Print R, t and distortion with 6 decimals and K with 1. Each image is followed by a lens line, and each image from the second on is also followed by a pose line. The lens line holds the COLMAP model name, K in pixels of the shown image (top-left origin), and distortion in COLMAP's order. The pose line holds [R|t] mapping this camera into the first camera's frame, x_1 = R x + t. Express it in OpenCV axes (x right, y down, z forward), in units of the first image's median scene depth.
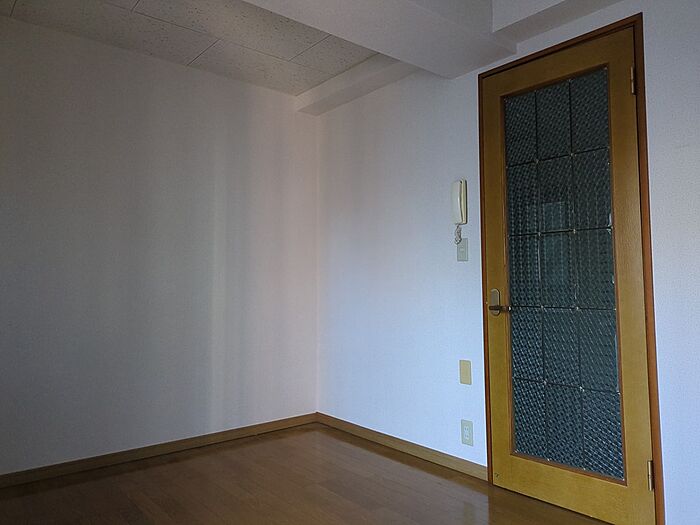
lens RADIAL K [[527.0, 0, 350.0], [0, 527.0, 262.5], [0, 0, 1]] dist [0.009511, 0.002217]
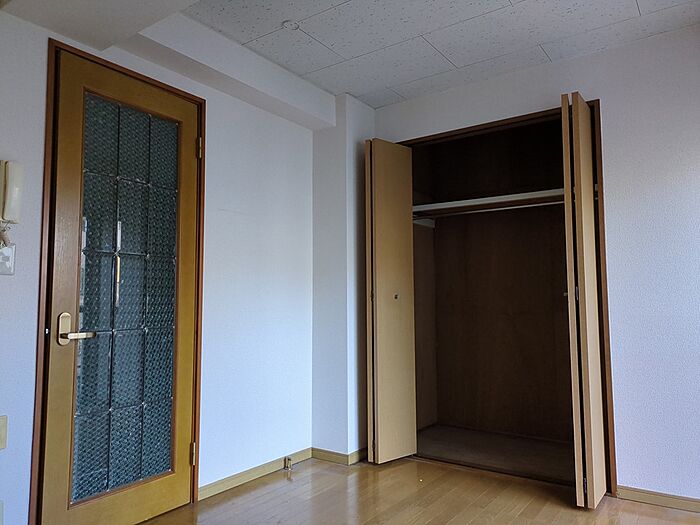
lens RADIAL K [[527.0, 0, 350.0], [0, 527.0, 262.5], [0, 0, 1]] dist [0.009511, 0.002217]
pose [[-0.265921, 0.080278, 0.960646, -0.713791], [-0.038673, 0.994836, -0.093841, 0.039466], [-0.963219, -0.062106, -0.261443, 0.882423]]
